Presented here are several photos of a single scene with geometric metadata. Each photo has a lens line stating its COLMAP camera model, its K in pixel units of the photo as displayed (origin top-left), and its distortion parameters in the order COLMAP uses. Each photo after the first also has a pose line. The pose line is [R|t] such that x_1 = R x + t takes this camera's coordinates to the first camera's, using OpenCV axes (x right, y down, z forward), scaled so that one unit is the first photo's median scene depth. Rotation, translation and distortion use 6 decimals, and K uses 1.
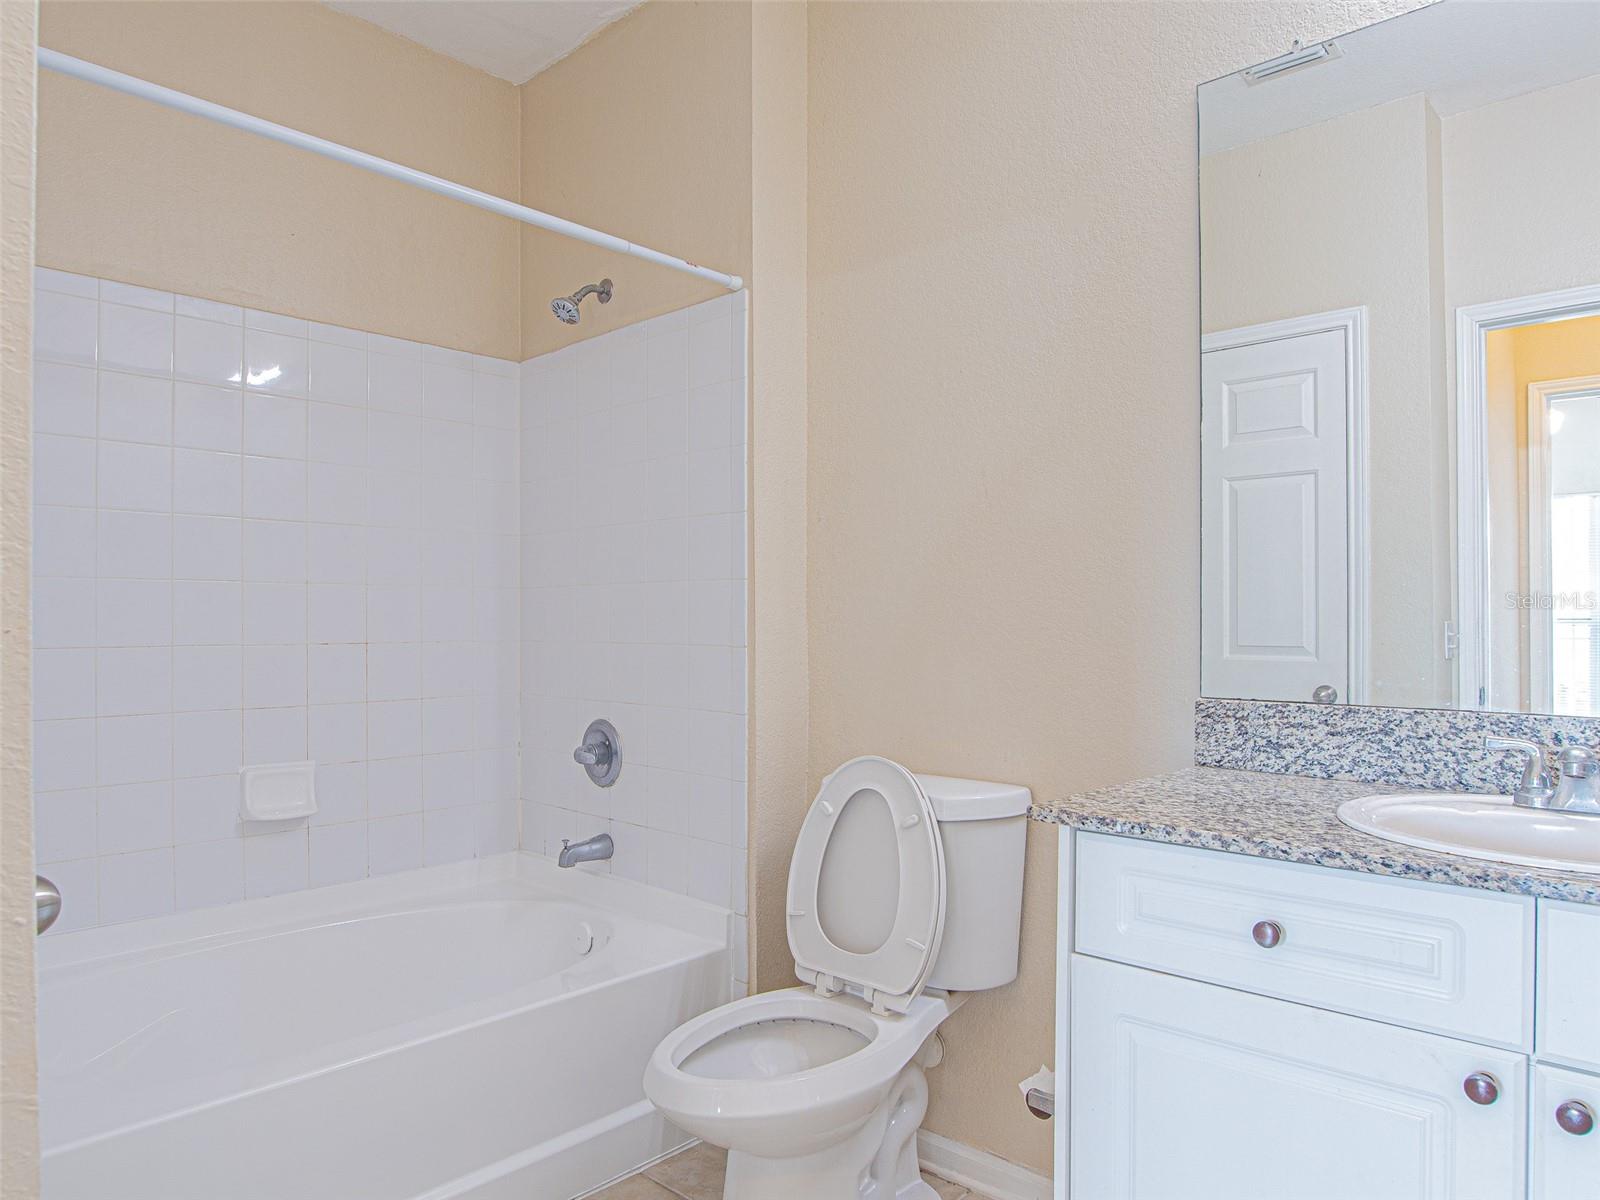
lens RADIAL K [[975.0, 0, 800.1], [0, 975.0, 604.0], [0, 0, 1]] dist [-0.008739, -0.000166]
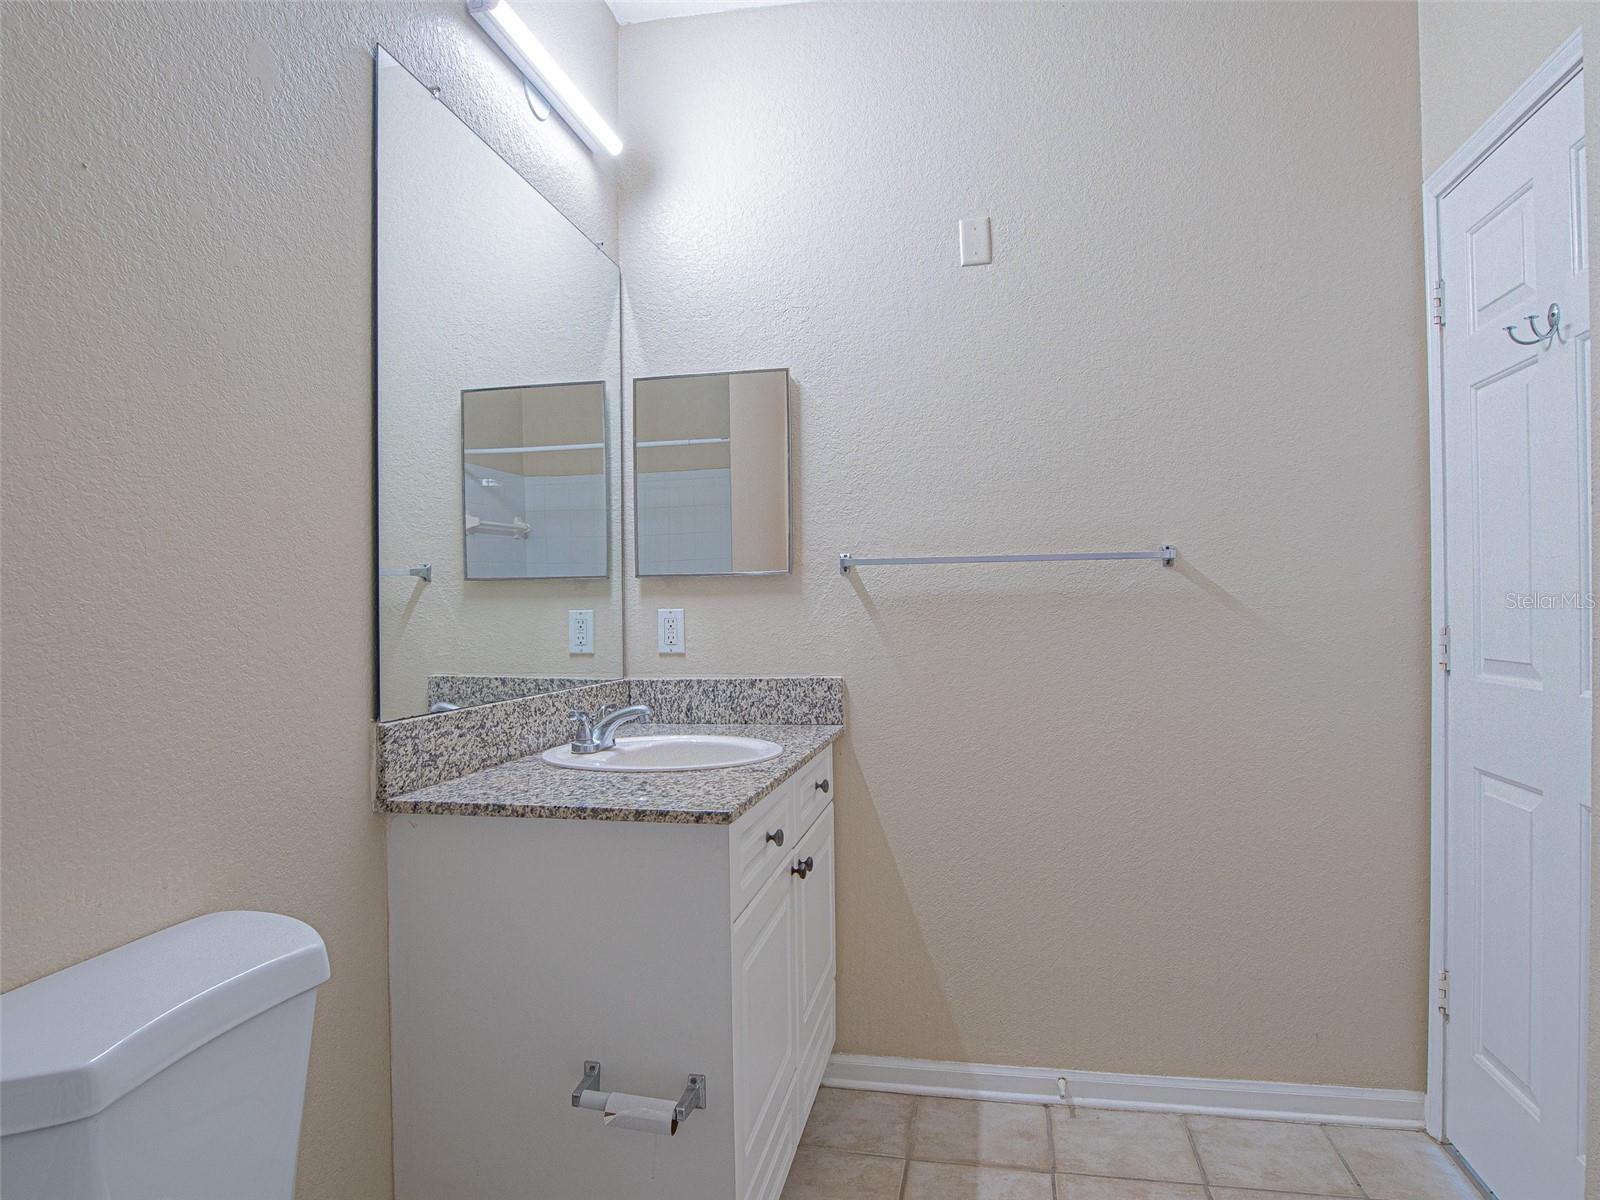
lens RADIAL K [[975.0, 0, 800.9], [0, 975.0, 603.7], [0, 0, 1]] dist [-0.008739, -0.000166]
pose [[-0.489058, 0.011549, 0.872175, -0.627584], [-0.000377, 0.999909, -0.013452, -0.003881], [-0.872251, -0.006908, -0.489009, 1.209008]]
